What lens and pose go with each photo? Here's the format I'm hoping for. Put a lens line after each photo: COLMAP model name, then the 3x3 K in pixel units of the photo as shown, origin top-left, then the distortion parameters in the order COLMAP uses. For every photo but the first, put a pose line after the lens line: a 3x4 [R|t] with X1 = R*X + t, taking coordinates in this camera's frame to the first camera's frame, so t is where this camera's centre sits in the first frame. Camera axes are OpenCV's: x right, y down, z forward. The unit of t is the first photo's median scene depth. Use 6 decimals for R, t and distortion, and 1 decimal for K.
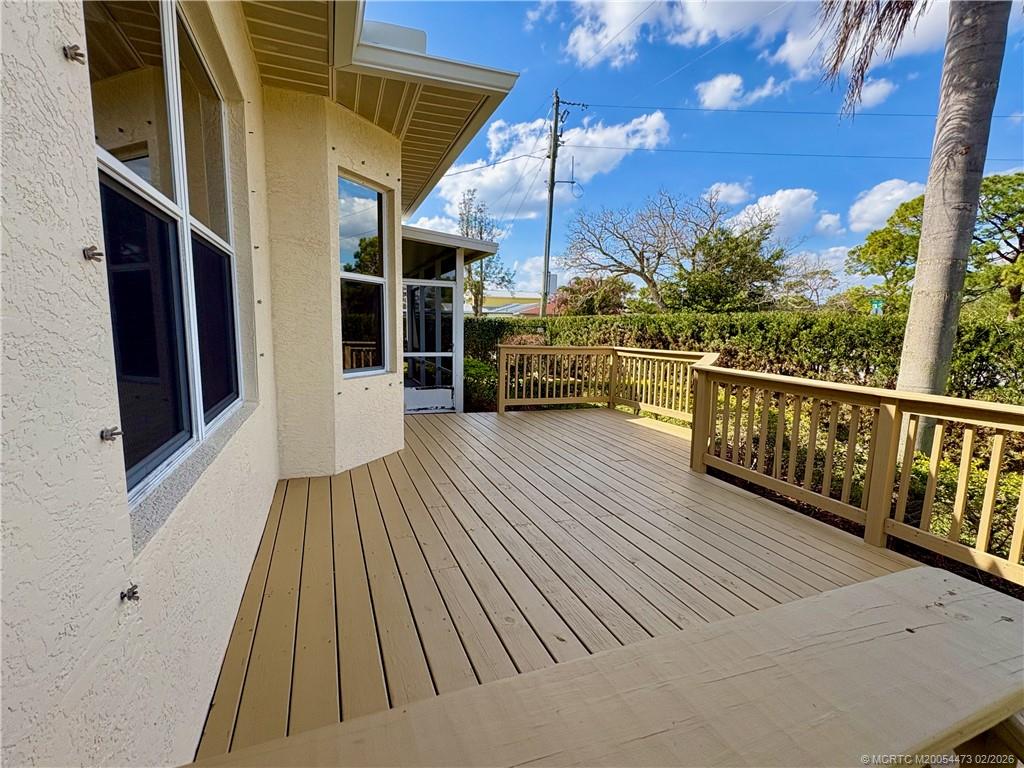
lens RADIAL K [[464.2, 0, 514.0], [0, 464.2, 385.0], [0, 0, 1]] dist [-0.002218, -0.000100]
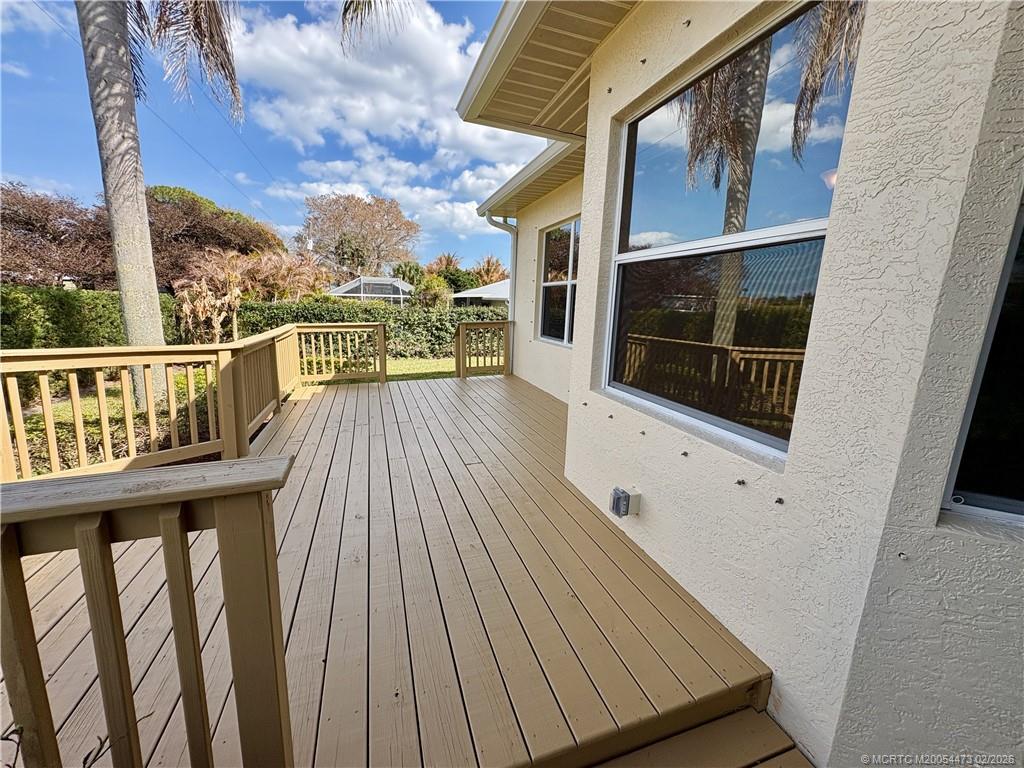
lens RADIAL K [[402.2, 0, 511.4], [0, 402.2, 376.8], [0, 0, 1]] dist [-0.007532, 0.000160]
pose [[-0.997475, -0.062531, 0.033660, -0.197594], [-0.049486, 0.951995, 0.302087, -0.284126], [-0.050934, 0.299658, -0.952686, 2.013444]]
